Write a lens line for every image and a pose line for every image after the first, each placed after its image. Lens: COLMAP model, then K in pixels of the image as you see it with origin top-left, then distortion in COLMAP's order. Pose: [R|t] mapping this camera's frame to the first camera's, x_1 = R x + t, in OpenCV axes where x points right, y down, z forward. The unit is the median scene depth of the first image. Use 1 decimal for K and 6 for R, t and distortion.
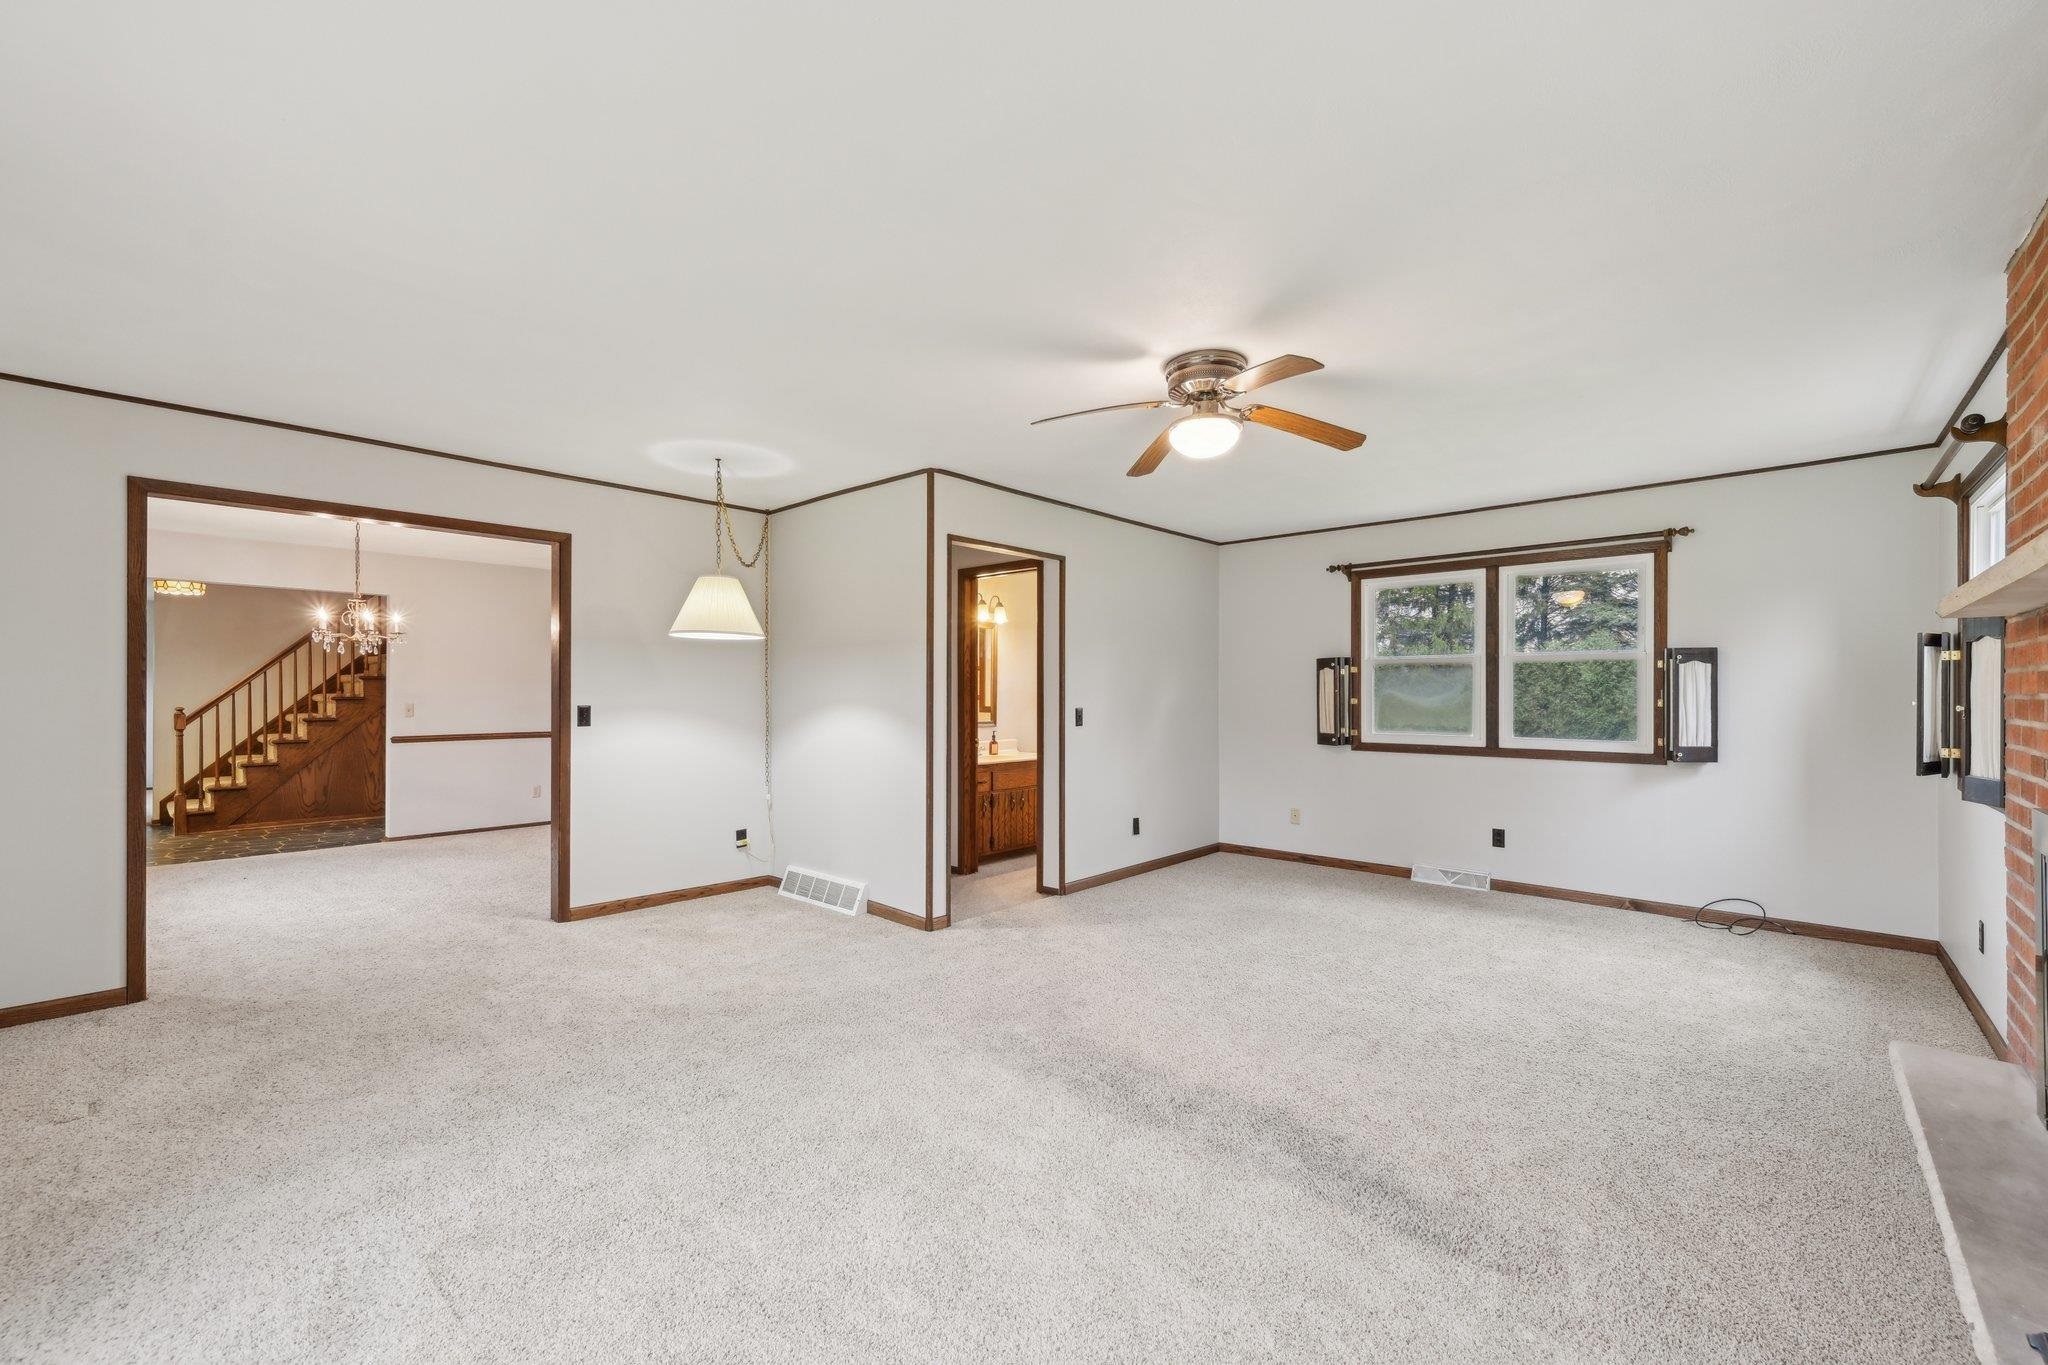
lens RADIAL K [[829.9, 0, 1020.2], [0, 829.9, 688.7], [0, 0, 1]] dist [0.000637, -0.001669]
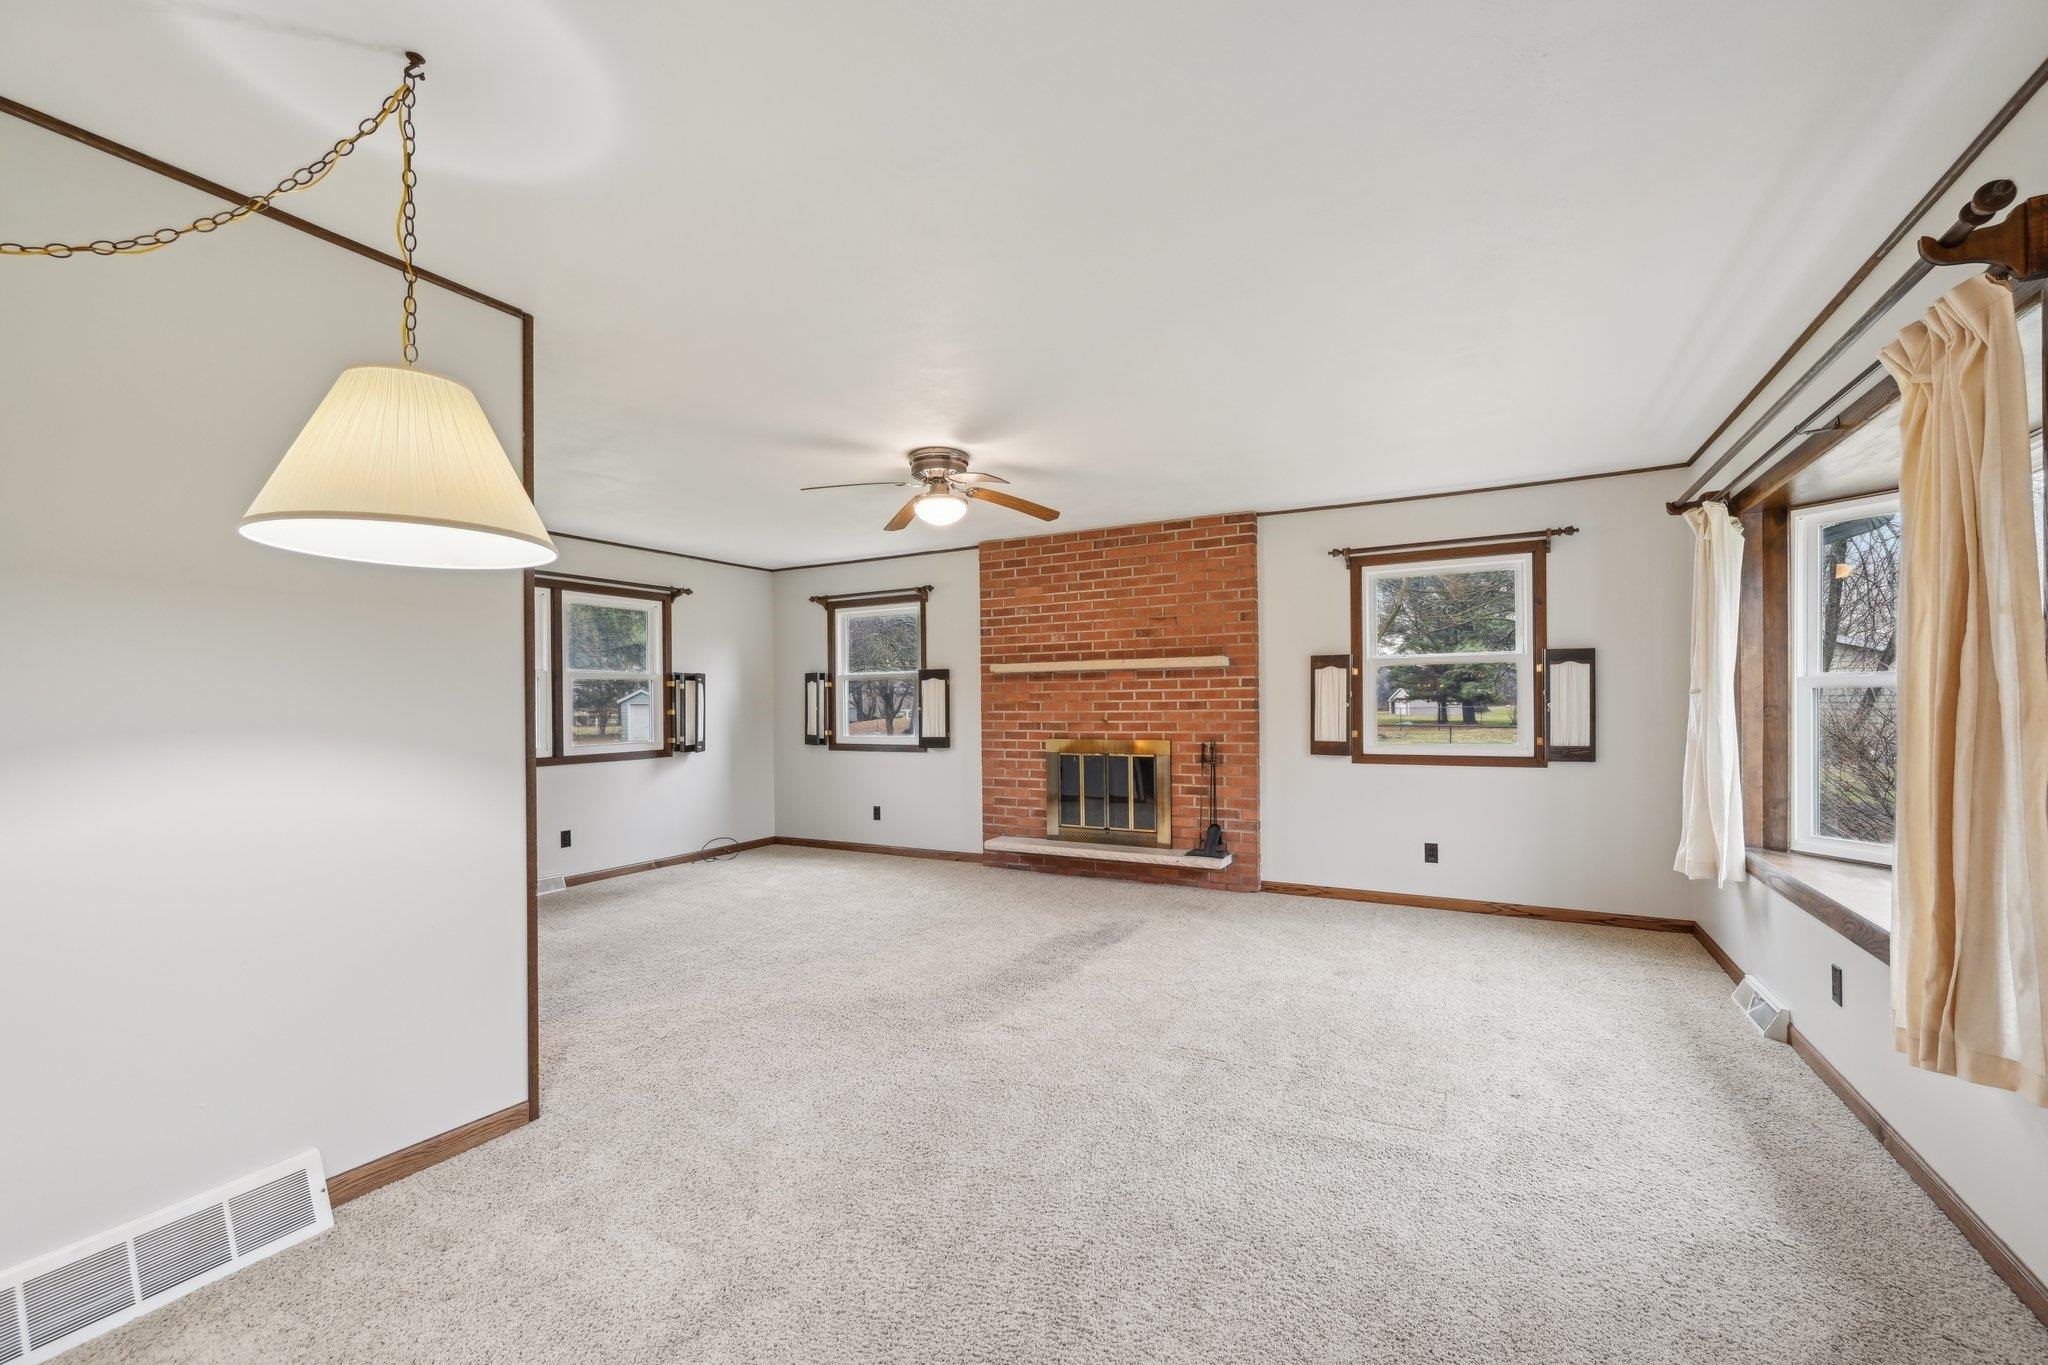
lens RADIAL K [[829.9, 0, 1046.1], [0, 829.9, 694.7], [0, 0, 1]] dist [0.000637, -0.001669]
pose [[-0.258971, 0.010613, 0.965827, -0.632263], [0.006665, 0.999935, -0.009201, 0.004721], [-0.965862, 0.004054, -0.259025, 0.668278]]
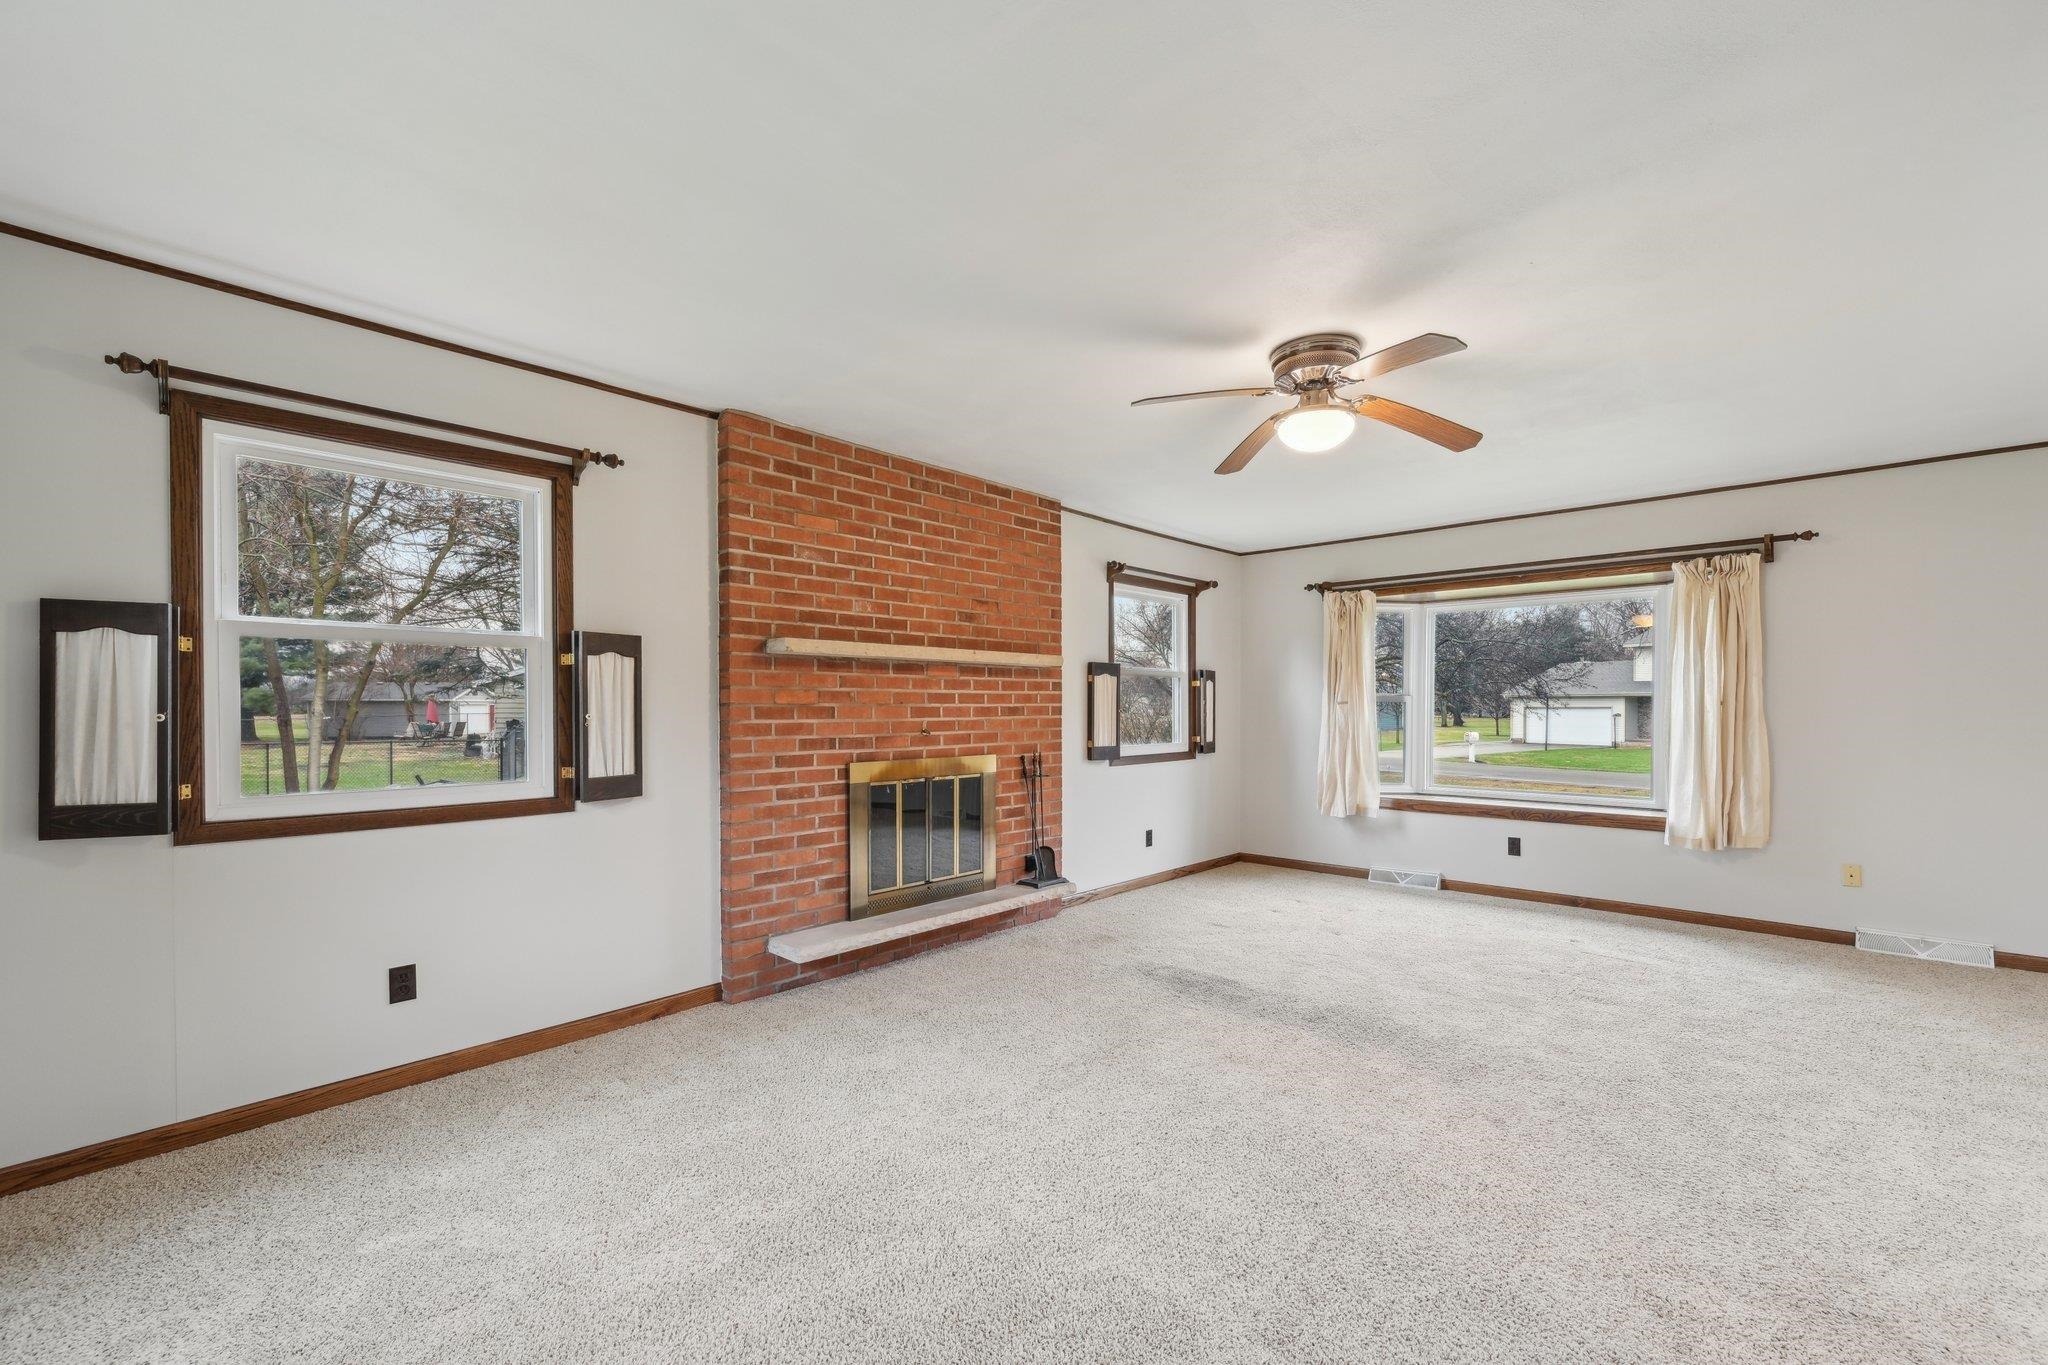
lens RADIAL K [[829.9, 0, 1048.3], [0, 829.9, 709.0], [0, 0, 1]] dist [0.000637, -0.001669]
pose [[-0.999977, -0.000541, -0.006828, 0.295186], [-0.000542, 1.000000, 0.000153, 0.007423], [0.006828, 0.000157, -0.999977, 1.096430]]
